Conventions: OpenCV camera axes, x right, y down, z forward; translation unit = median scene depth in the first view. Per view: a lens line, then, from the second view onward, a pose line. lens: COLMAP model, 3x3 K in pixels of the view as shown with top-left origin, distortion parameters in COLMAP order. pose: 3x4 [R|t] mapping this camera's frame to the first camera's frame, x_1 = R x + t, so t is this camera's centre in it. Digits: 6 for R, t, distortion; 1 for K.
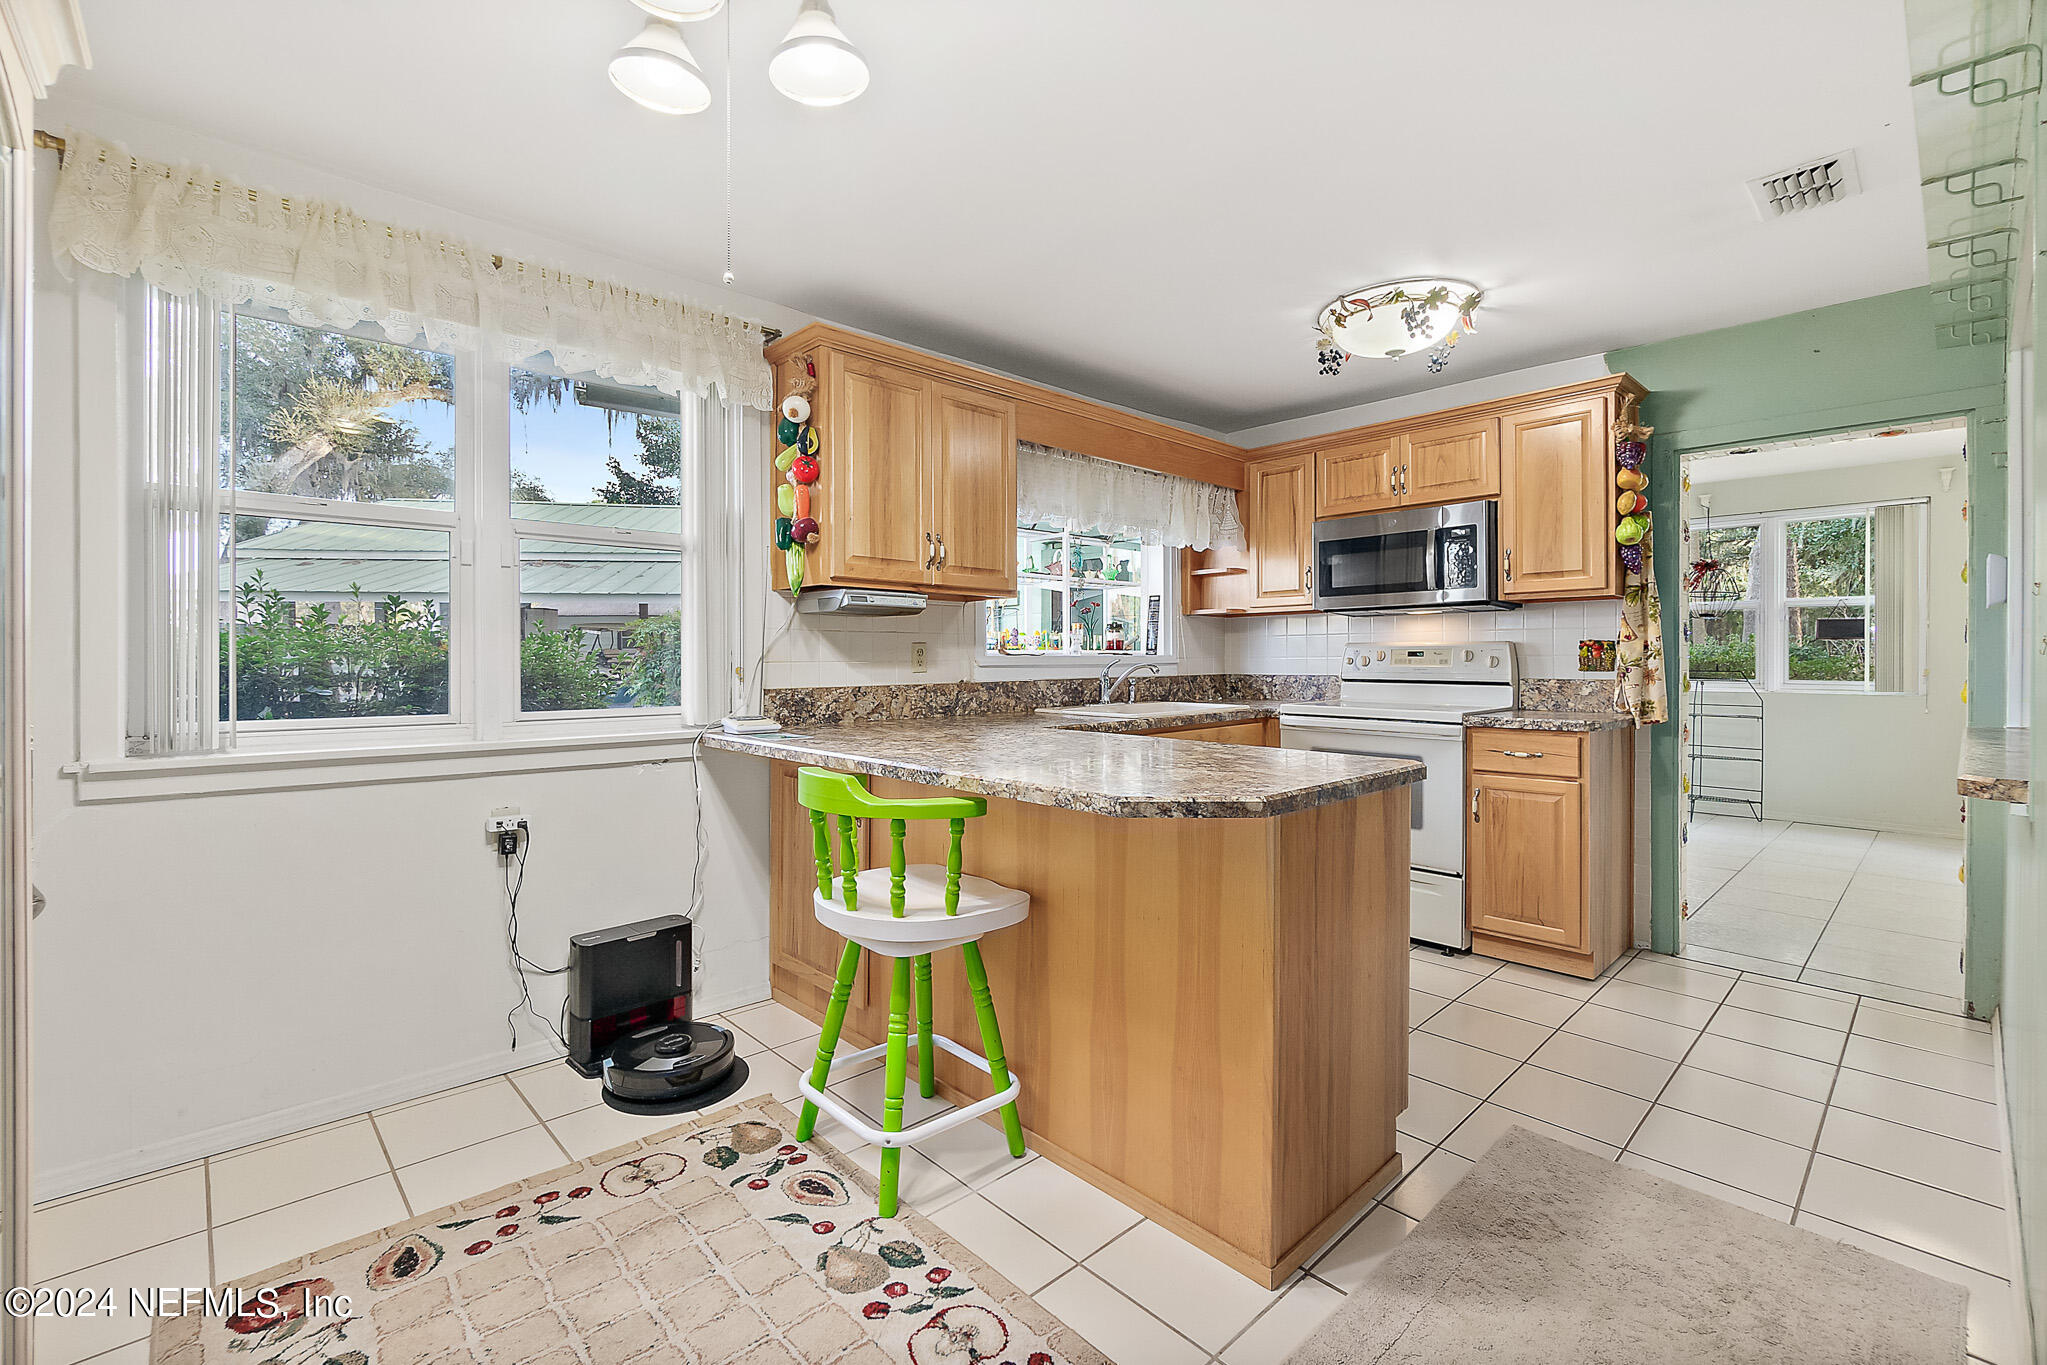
lens RADIAL K [[893.6, 0, 1016.5], [0, 893.6, 660.2], [0, 0, 1]] dist [-0.000729, -0.000045]
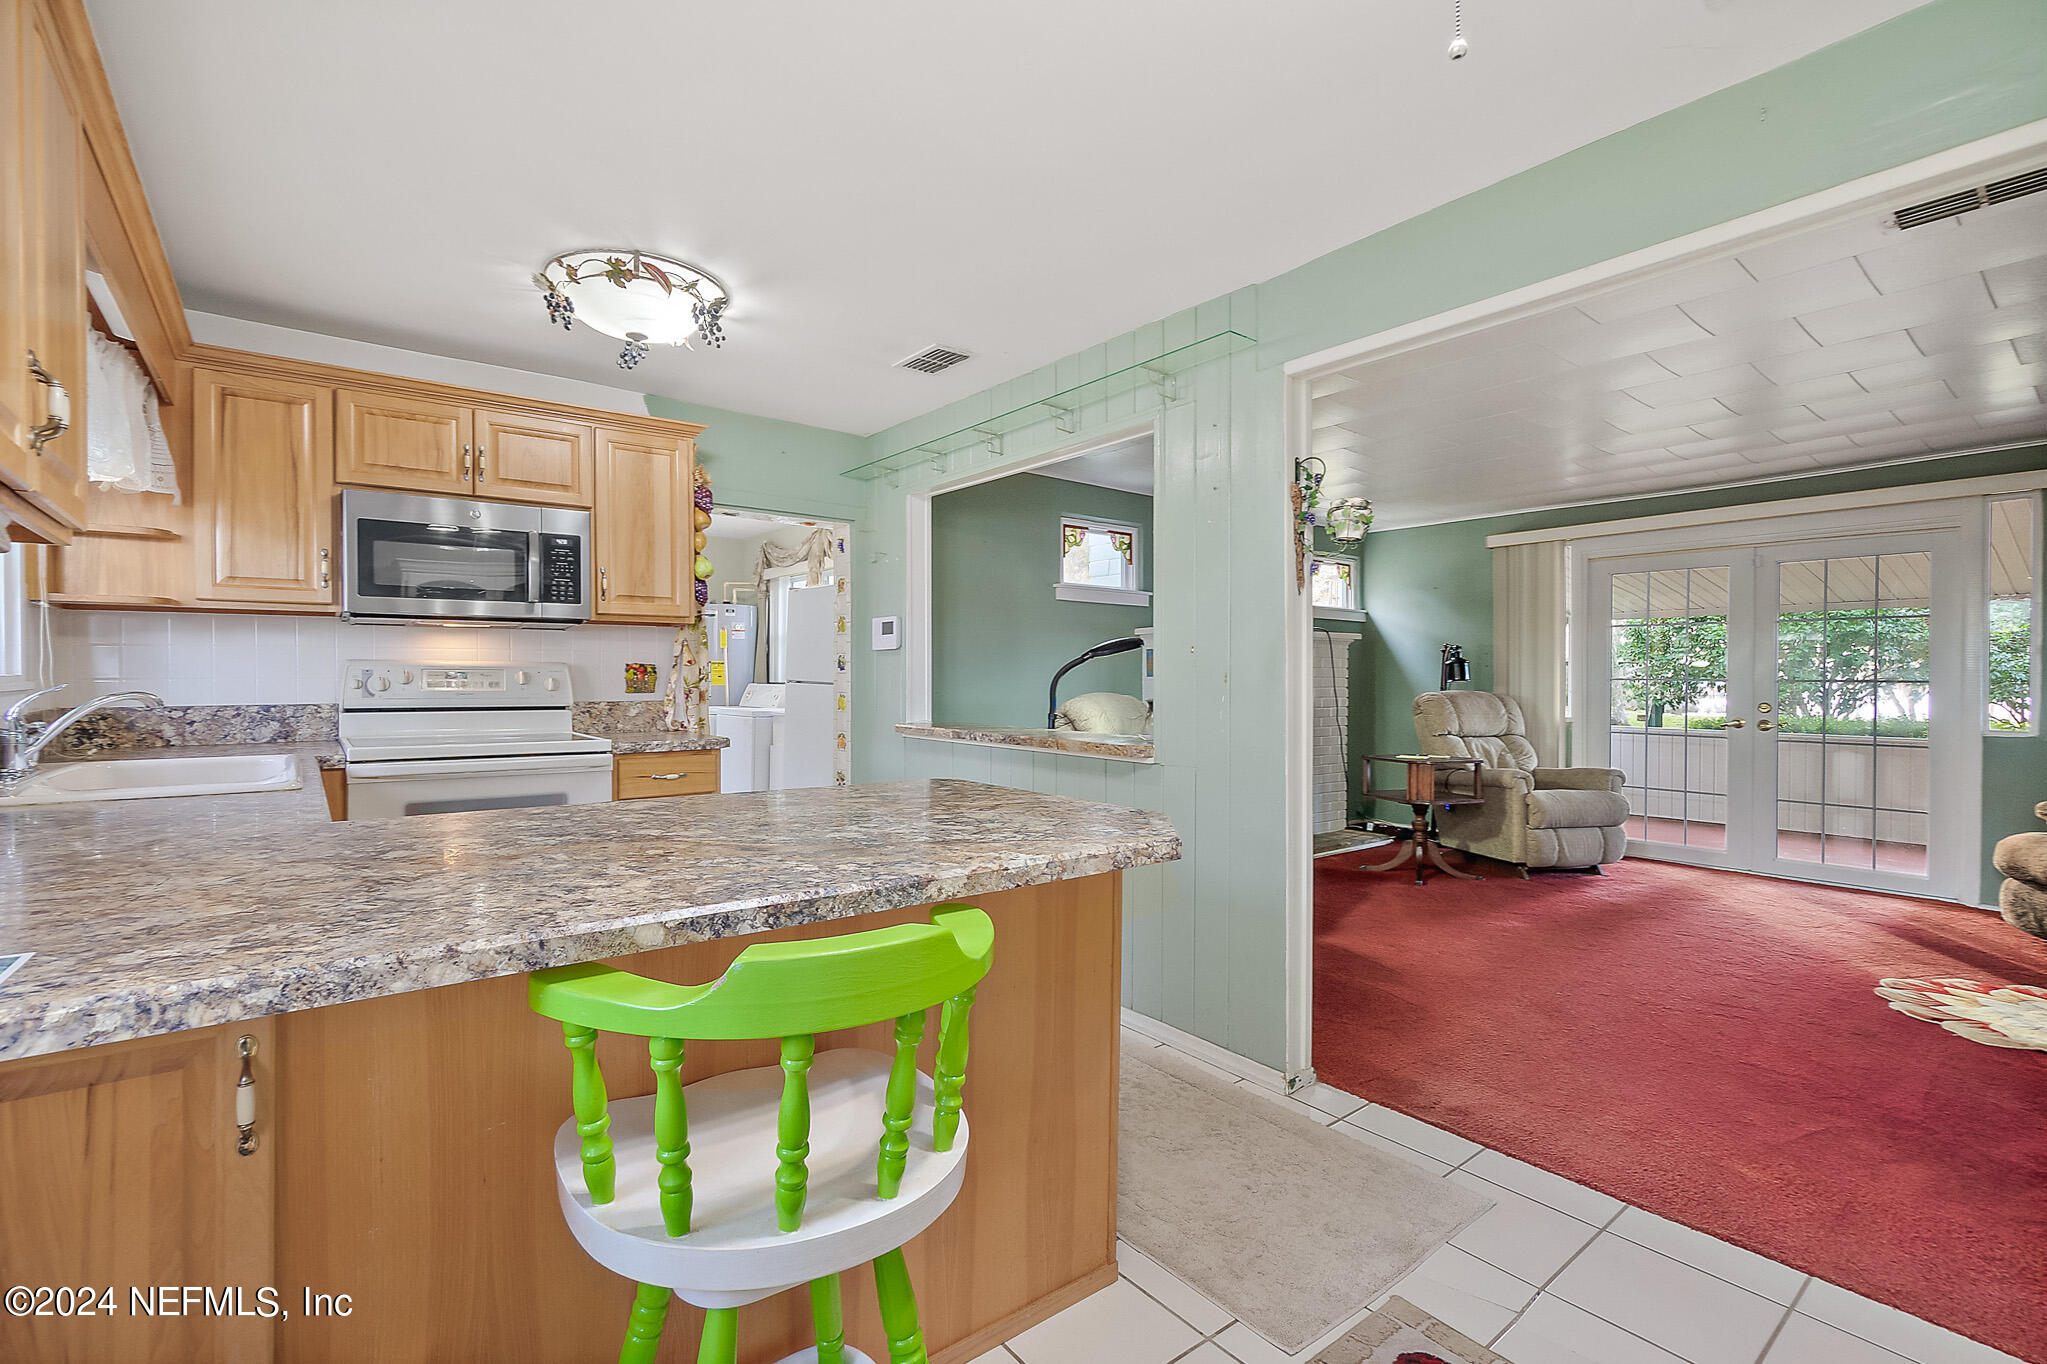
lens RADIAL K [[907.9, 0, 955.3], [0, 907.9, 658.2], [0, 0, 1]] dist [-0.000574, -0.000075]
pose [[0.122871, 0.024624, 0.992117, -0.392419], [0.001268, 0.999687, -0.024969, -0.001498], [-0.992422, 0.004326, 0.122802, 0.533136]]
